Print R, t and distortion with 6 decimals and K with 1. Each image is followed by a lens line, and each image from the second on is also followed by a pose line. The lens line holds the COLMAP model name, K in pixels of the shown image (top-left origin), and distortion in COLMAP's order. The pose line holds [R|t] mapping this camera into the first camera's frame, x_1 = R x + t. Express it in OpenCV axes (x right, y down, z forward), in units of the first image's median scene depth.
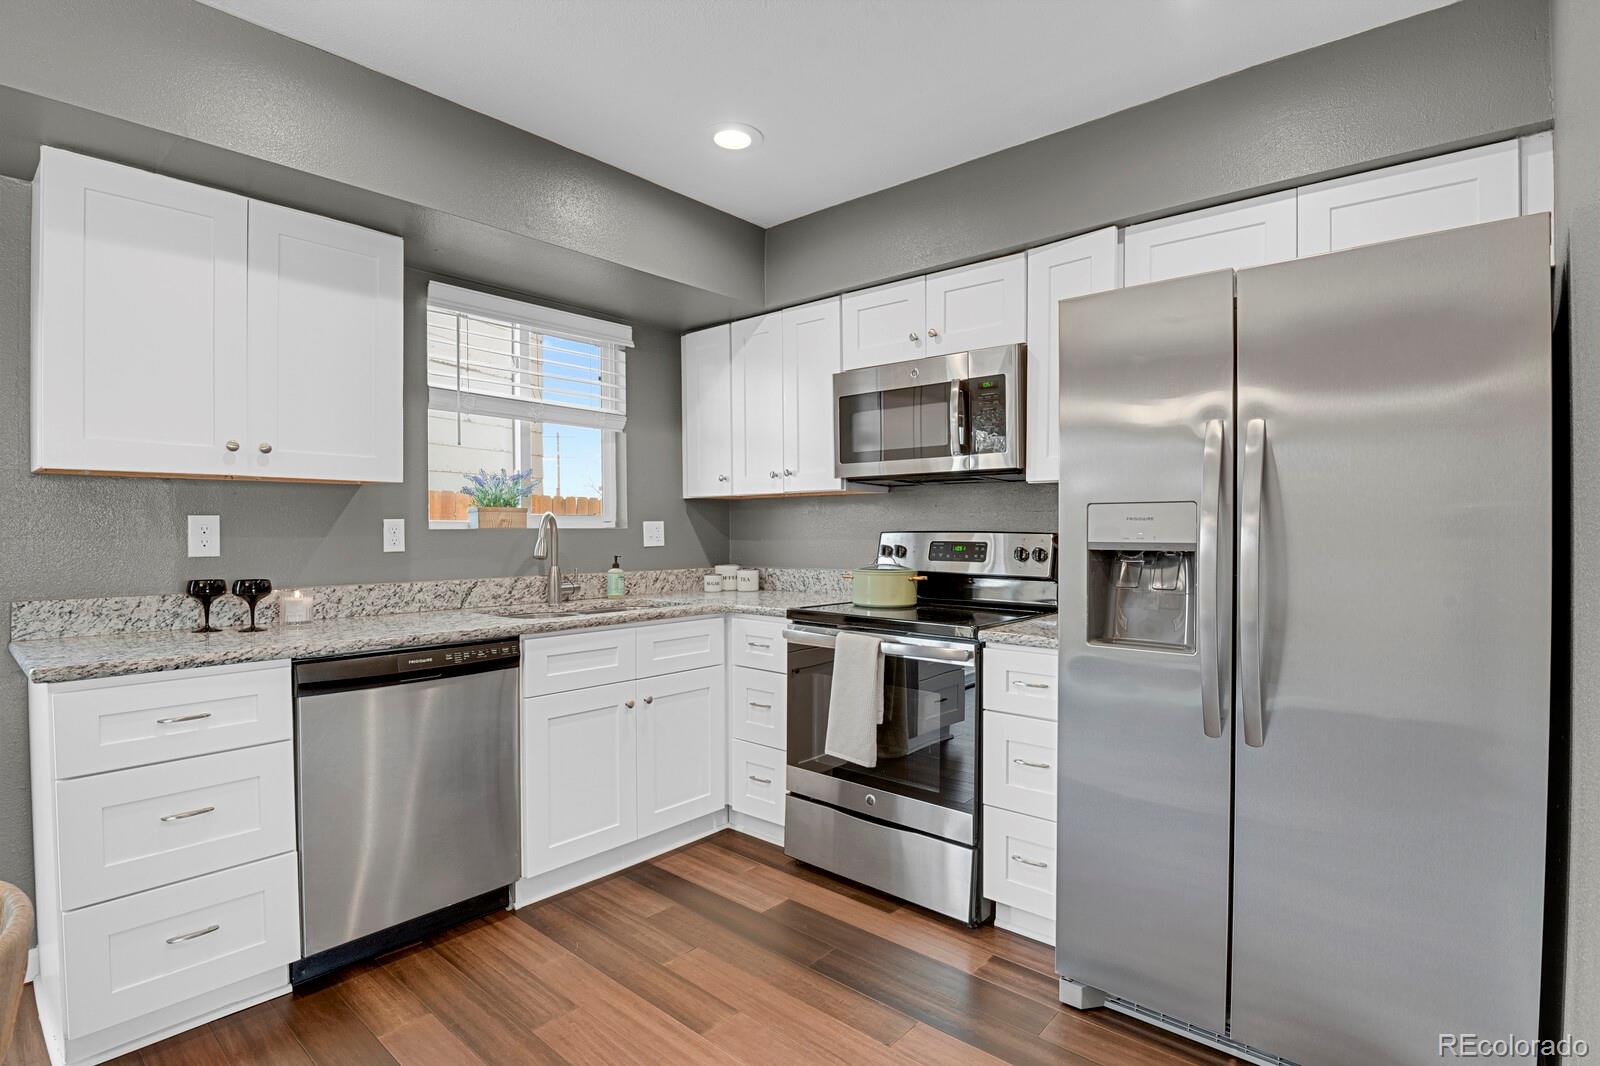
lens RADIAL K [[781.2, 0, 817.2], [0, 781.2, 531.8], [0, 0, 1]] dist [-0.025663, -0.000265]
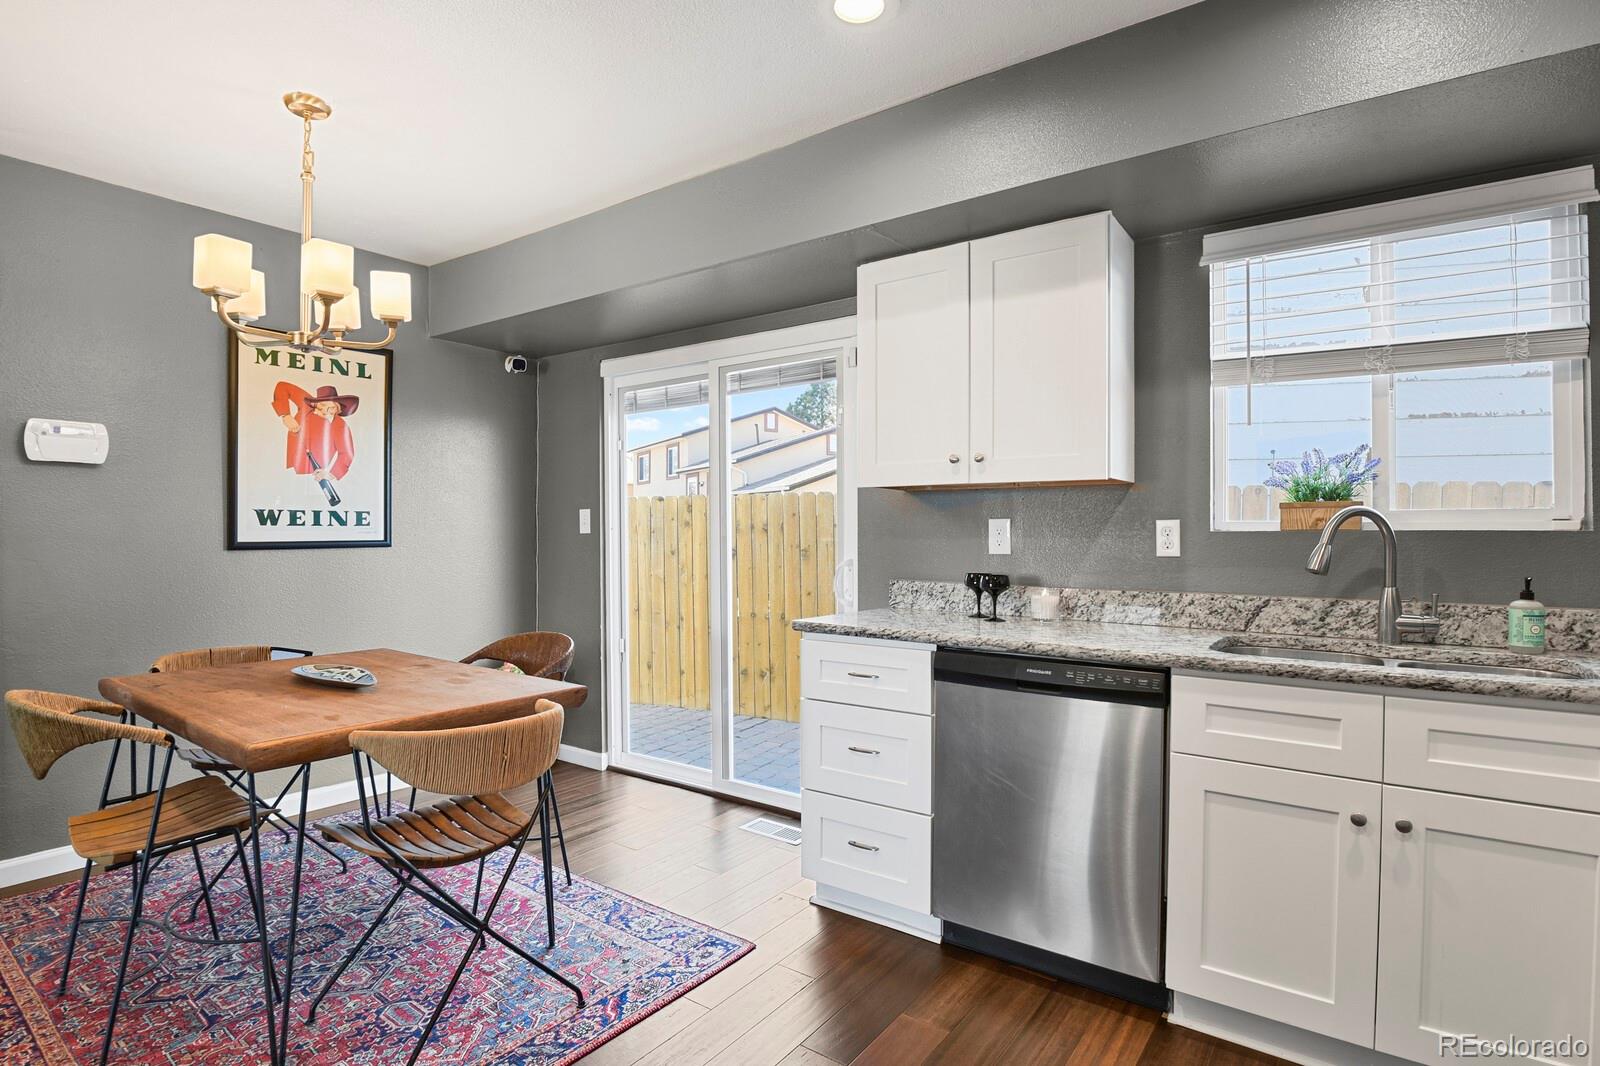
lens RADIAL K [[798.1, 0, 819.1], [0, 798.1, 530.4], [0, 0, 1]] dist [-0.018493, -0.007494]
pose [[0.086123, -0.005129, -0.996271, 0.325709], [-0.009838, 0.999934, -0.005998, 0.005183], [0.996236, 0.010318, 0.086067, 0.520459]]
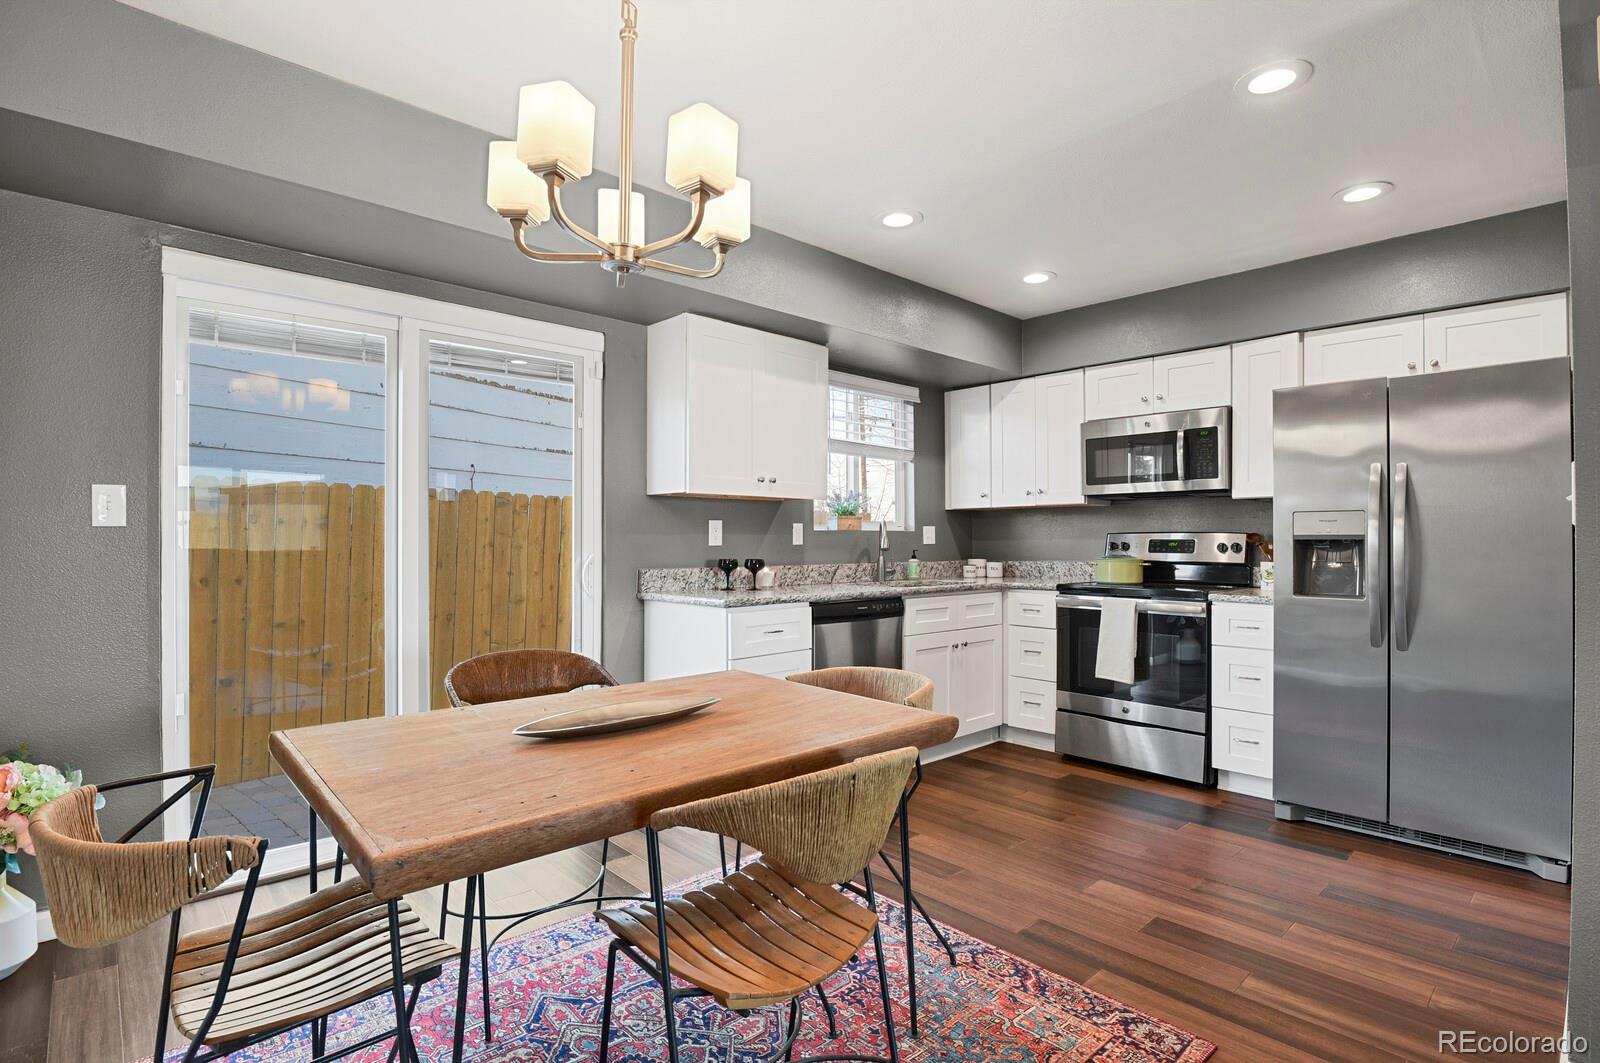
lens RADIAL K [[777.0, 0, 800.0], [0, 777.0, 531.5], [0, 0, 1]] dist [-0.043843, -0.000291]
pose [[0.992604, 0.000429, -0.121400, -0.352678], [-0.002312, 0.999879, -0.015363, 0.023194], [0.121379, 0.015530, 0.992485, -0.521809]]
